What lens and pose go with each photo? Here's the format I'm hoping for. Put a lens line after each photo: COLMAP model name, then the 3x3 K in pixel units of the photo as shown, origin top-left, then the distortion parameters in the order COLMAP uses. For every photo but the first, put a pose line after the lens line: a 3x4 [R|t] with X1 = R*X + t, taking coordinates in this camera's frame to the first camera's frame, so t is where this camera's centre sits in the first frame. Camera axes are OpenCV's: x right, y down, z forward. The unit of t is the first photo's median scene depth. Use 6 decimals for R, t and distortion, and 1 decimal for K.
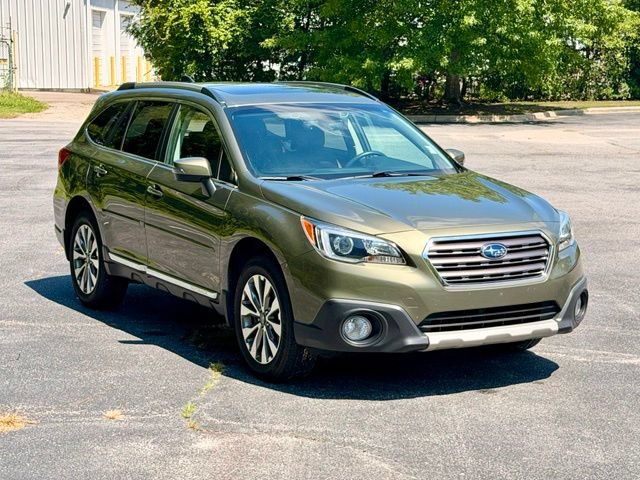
lens RADIAL K [[1433.5, 0, 319.7], [0, 1433.5, 239.3], [0, 0, 1]] dist [0.199904, 0.000000]
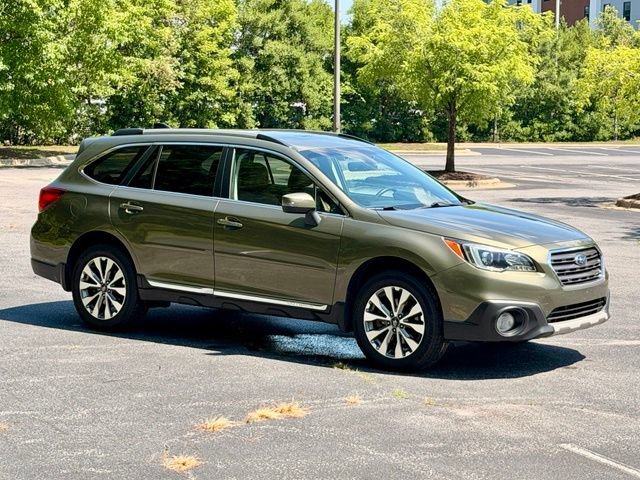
lens RADIAL K [[1433.5, 0, 323.2], [0, 1433.5, 243.1], [0, 0, 1]] dist [0.199904, 0.000000]
pose [[0.908838, -0.025326, 0.416379, -0.605606], [0.037054, 0.999111, -0.020108, 0.010144], [-0.415500, 0.033703, 0.908969, -0.099497]]
